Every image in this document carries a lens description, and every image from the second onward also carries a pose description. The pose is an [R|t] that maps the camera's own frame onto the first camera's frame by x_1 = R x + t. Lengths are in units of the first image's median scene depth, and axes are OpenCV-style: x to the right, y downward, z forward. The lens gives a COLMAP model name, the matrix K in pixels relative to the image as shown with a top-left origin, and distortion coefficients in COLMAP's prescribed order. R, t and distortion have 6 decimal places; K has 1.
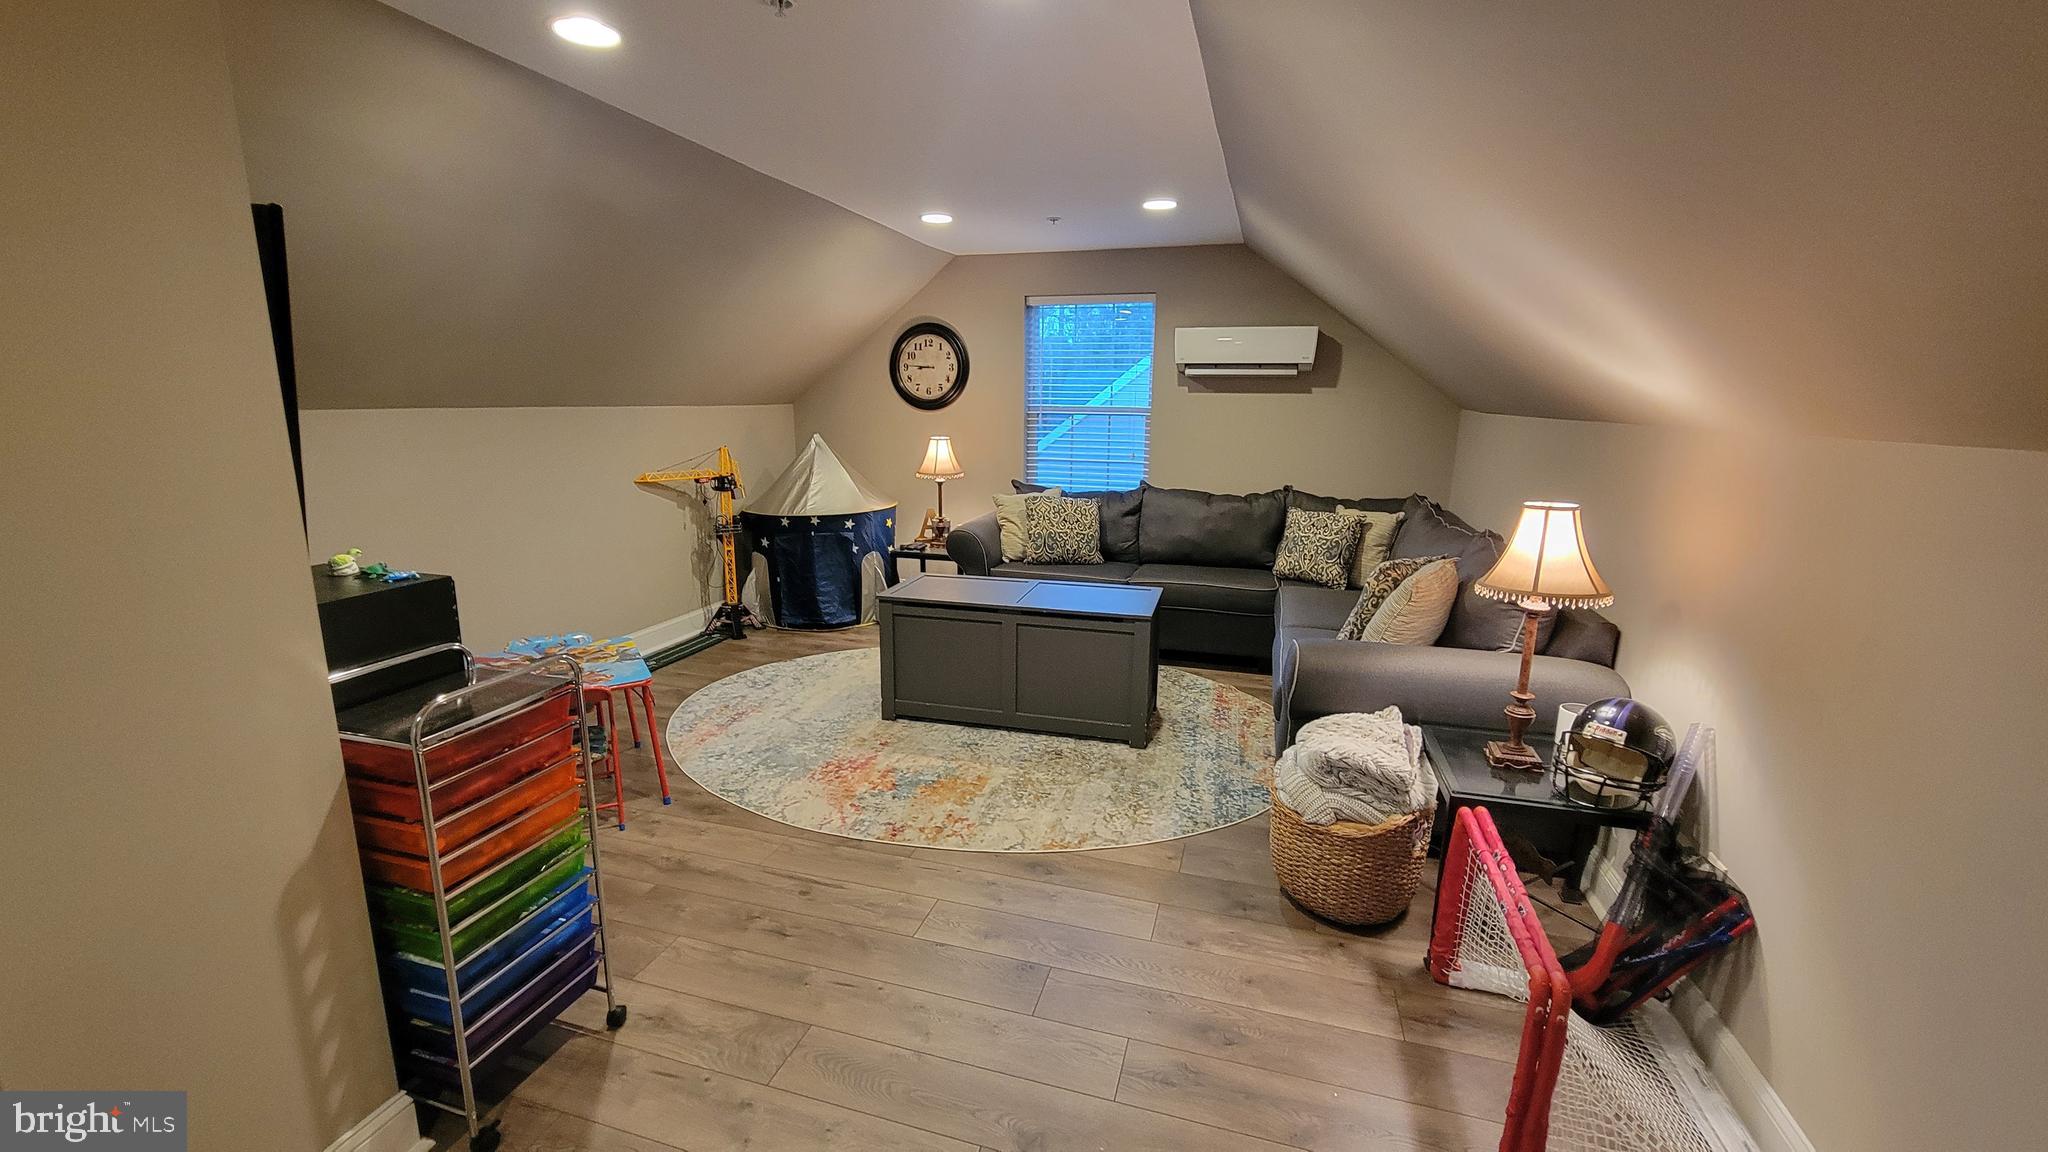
lens RADIAL K [[838.6, 0, 1014.4], [0, 838.6, 575.2], [0, 0, 1]] dist [-0.000811, 0.000030]
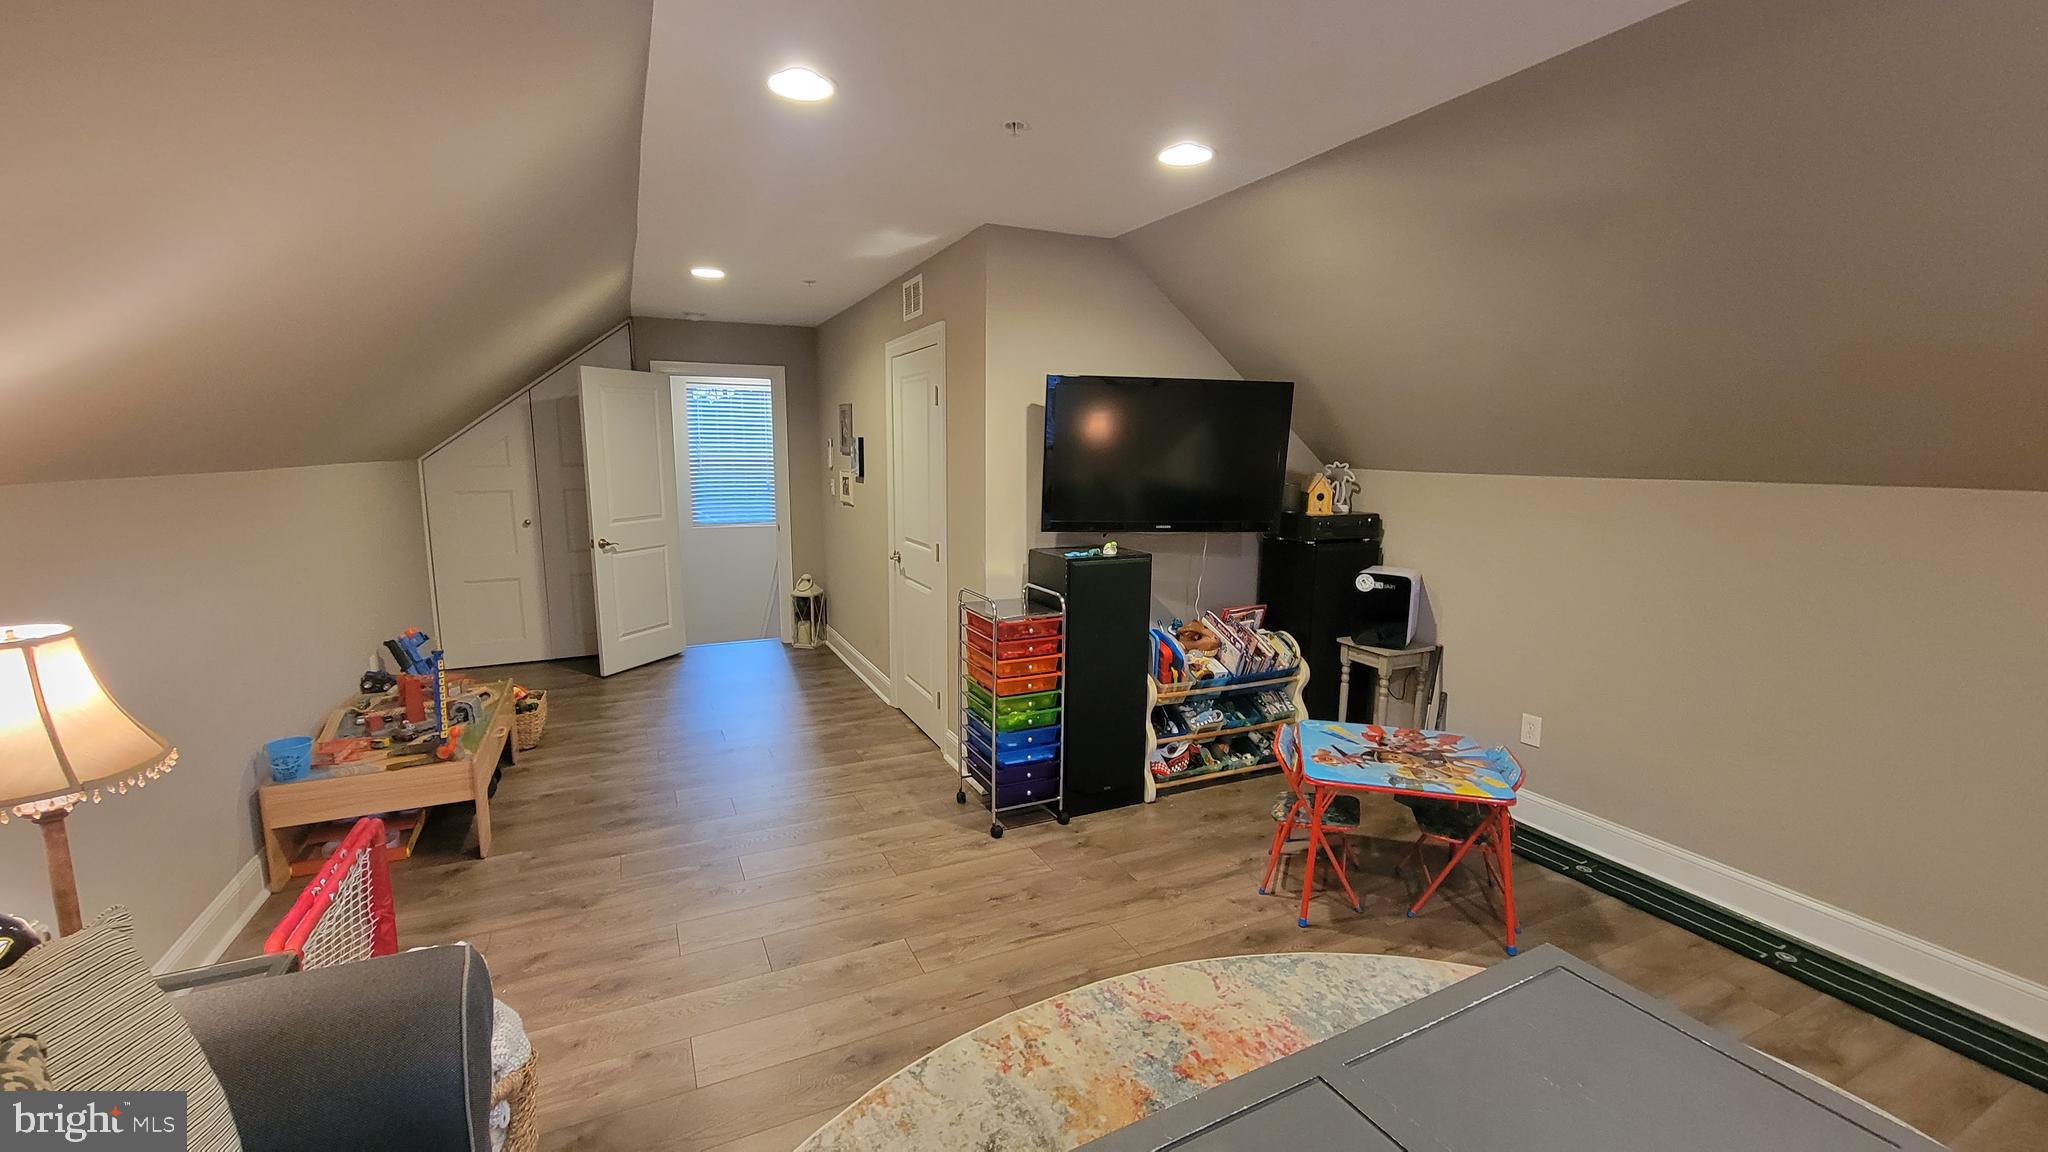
lens RADIAL K [[838.6, 0, 1017.3], [0, 838.6, 572.5], [0, 0, 1]] dist [-0.000811, 0.000030]
pose [[-0.741013, 0.083428, -0.666288, 0.464645], [-0.152486, 0.945422, 0.287967, -0.367268], [0.653948, 0.314986, -0.687849, 1.693041]]
